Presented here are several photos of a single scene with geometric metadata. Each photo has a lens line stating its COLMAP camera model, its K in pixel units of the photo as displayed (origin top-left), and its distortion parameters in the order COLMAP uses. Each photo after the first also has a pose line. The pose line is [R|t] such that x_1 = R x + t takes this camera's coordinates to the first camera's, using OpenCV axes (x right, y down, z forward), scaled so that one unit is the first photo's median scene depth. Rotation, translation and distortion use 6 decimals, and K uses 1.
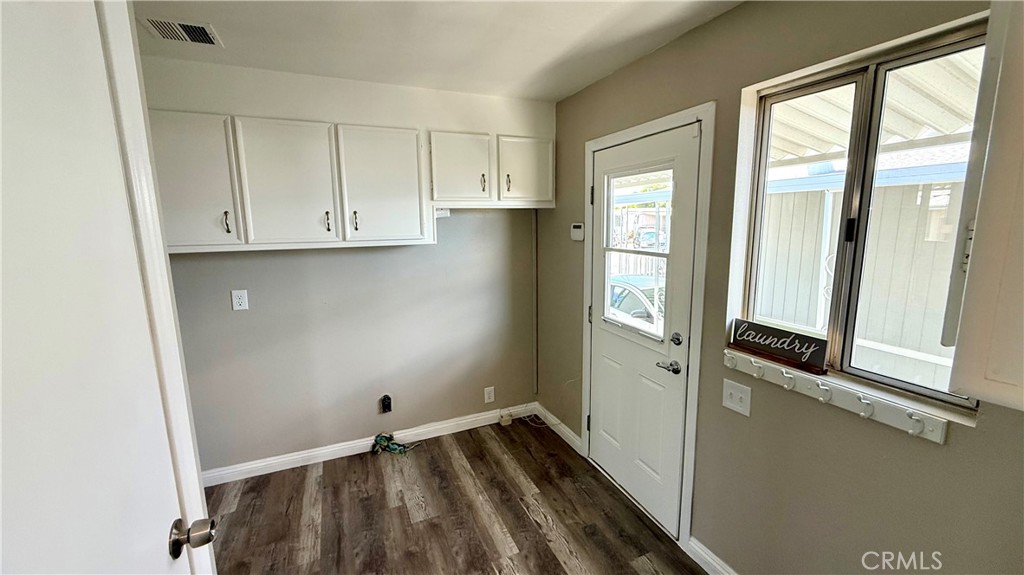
lens RADIAL K [[407.9, 0, 510.1], [0, 407.9, 286.8], [0, 0, 1]] dist [-0.000754, 0.000810]
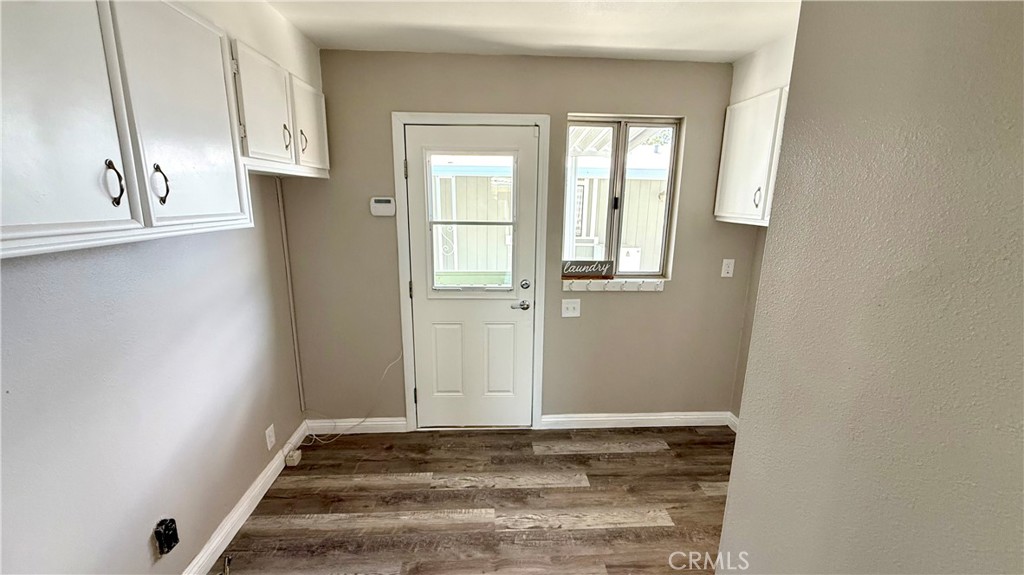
lens RADIAL K [[407.9, 0, 508.5], [0, 407.9, 286.5], [0, 0, 1]] dist [-0.000754, 0.000810]
pose [[0.347102, -0.182820, 0.919835, -0.790856], [0.137048, 0.980174, 0.143097, -0.061539], [-0.927760, 0.076392, 0.365276, 0.503368]]
